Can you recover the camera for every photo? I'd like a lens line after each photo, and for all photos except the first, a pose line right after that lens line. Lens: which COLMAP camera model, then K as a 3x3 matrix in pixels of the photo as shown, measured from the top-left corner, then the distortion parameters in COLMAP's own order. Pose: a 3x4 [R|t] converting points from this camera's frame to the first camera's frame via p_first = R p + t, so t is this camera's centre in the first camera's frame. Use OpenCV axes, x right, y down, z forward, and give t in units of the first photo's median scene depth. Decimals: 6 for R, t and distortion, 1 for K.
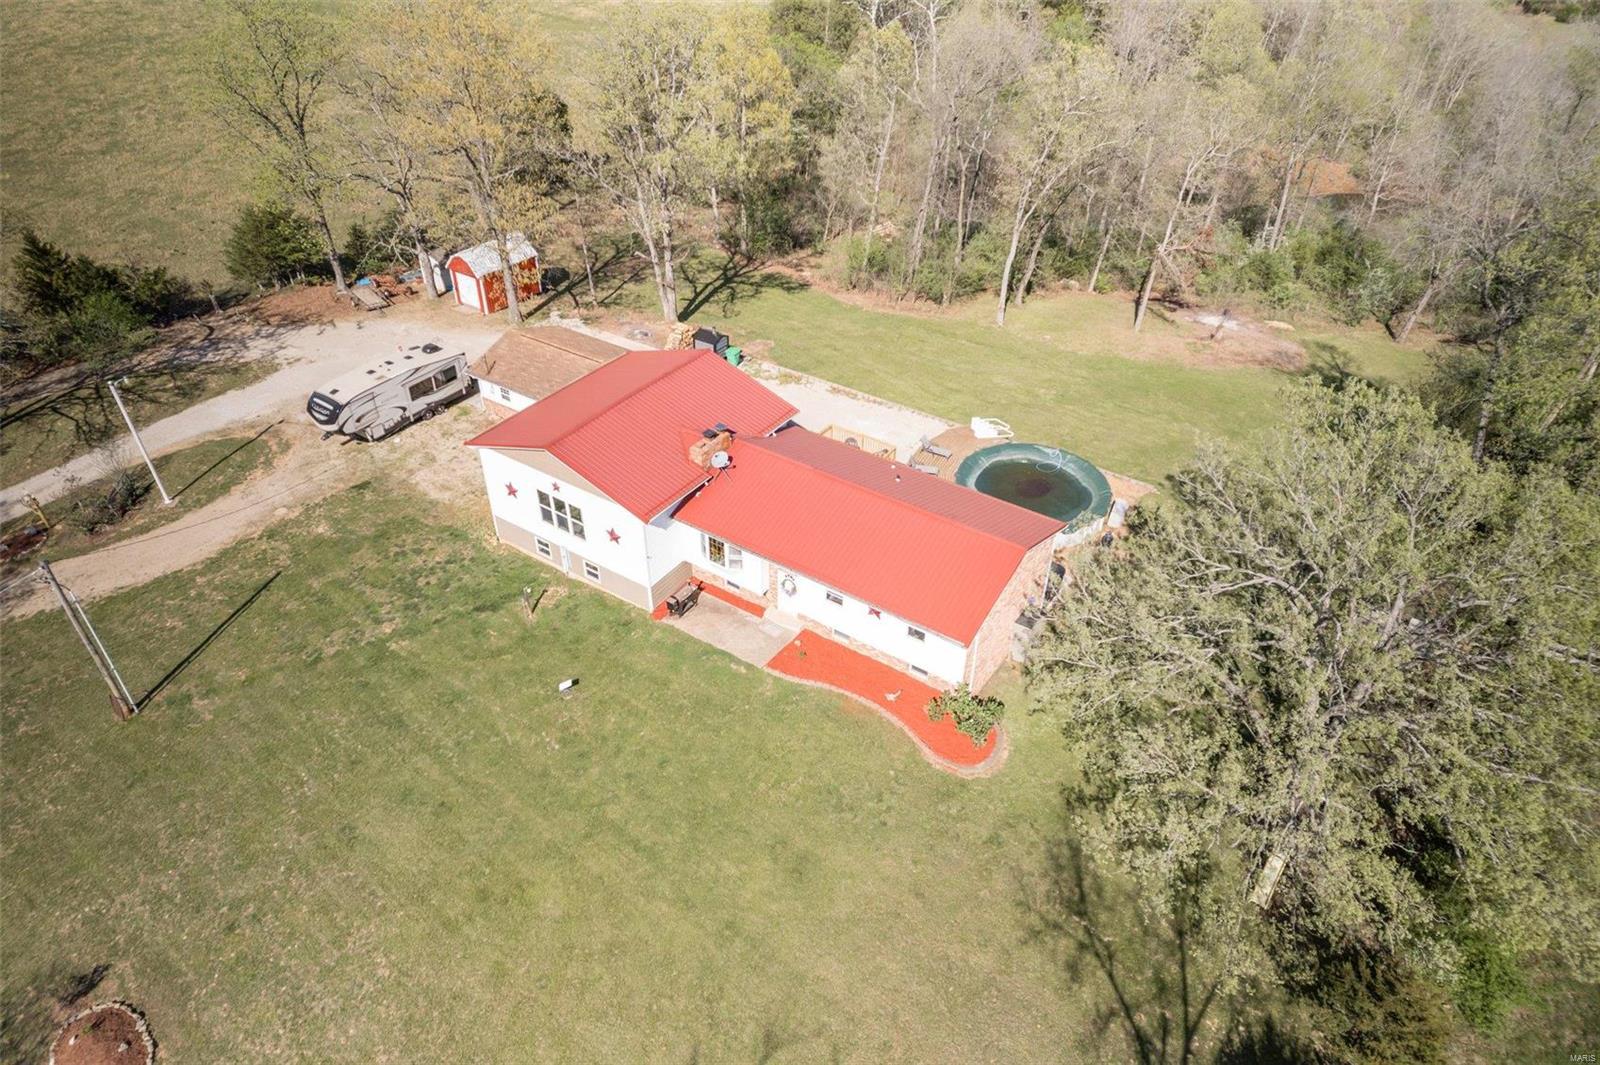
lens RADIAL K [[1019.5, 0, 827.6], [0, 1019.5, 562.7], [0, 0, 1]] dist [-0.071100, 0.051043]
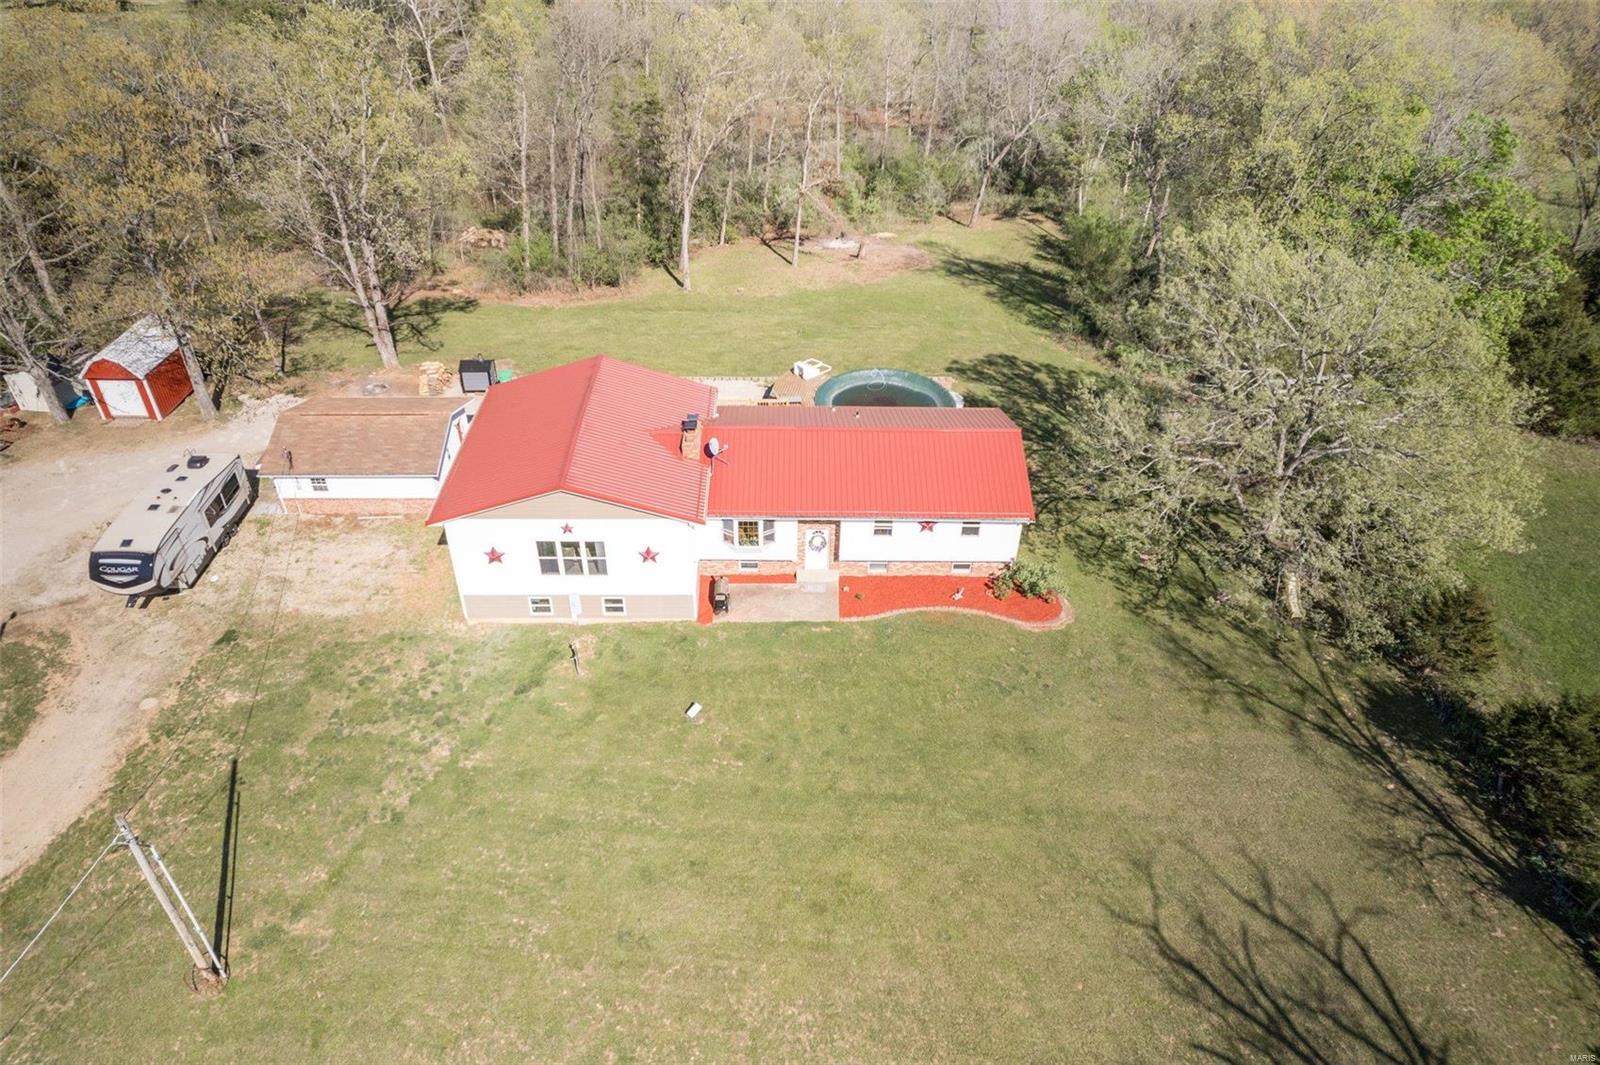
lens RADIAL K [[1019.5, 0, 827.6], [0, 1019.5, 562.7], [0, 0, 1]] dist [-0.071100, 0.051043]
pose [[0.816989, -0.352665, 0.456242, -0.486883], [0.345186, 0.932869, 0.102967, -0.057456], [-0.461927, 0.073365, 0.883879, 0.078674]]
